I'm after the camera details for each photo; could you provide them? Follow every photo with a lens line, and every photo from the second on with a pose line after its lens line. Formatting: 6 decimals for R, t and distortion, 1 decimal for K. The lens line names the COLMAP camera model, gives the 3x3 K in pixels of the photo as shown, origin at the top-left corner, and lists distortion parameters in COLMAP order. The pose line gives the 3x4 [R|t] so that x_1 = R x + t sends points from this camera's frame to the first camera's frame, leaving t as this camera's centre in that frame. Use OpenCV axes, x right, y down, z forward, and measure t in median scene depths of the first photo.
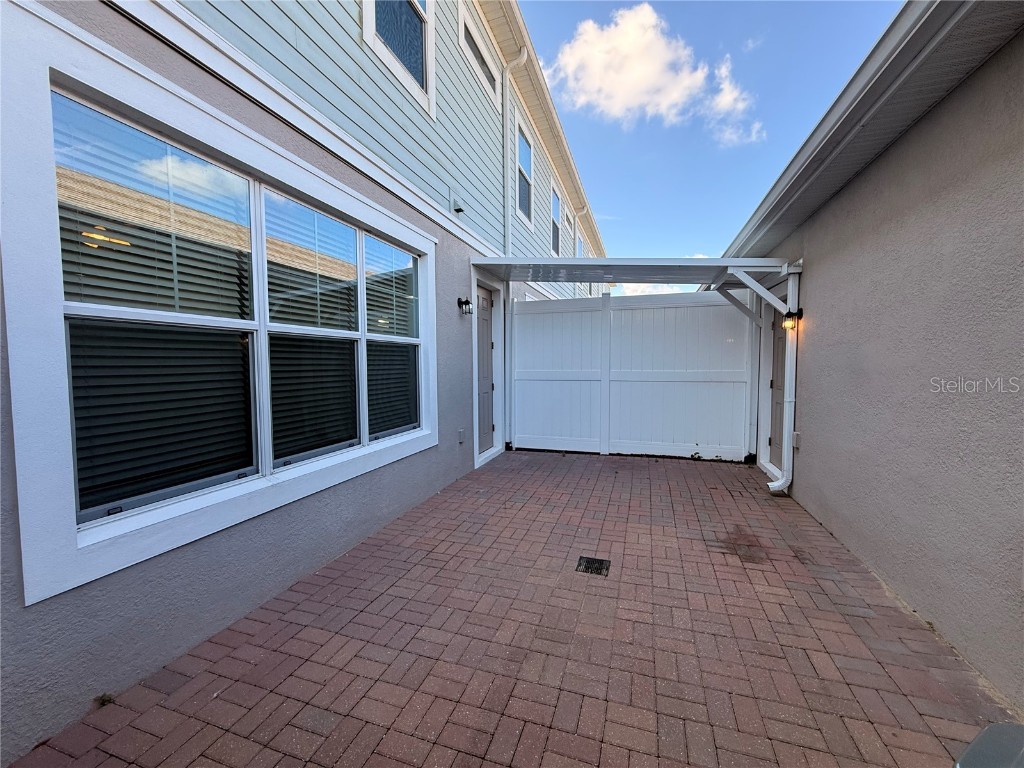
lens RADIAL K [[407.4, 0, 512.0], [0, 407.4, 384.0], [0, 0, 1]] dist [0.001960, -0.003627]
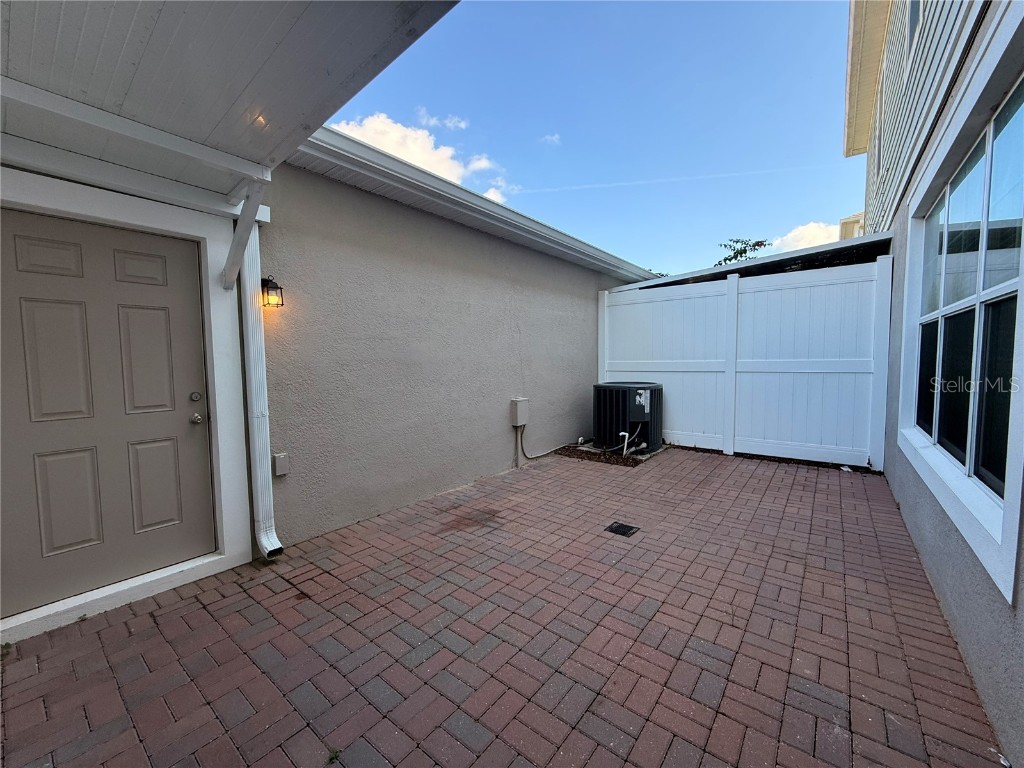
lens RADIAL K [[407.4, 0, 512.0], [0, 407.4, 384.0], [0, 0, 1]] dist [0.001960, -0.003627]
pose [[-0.938680, -0.002936, 0.344777, 0.088643], [0.036514, 0.993494, 0.107873, -0.087093], [-0.342851, 0.113848, -0.932465, 1.964984]]
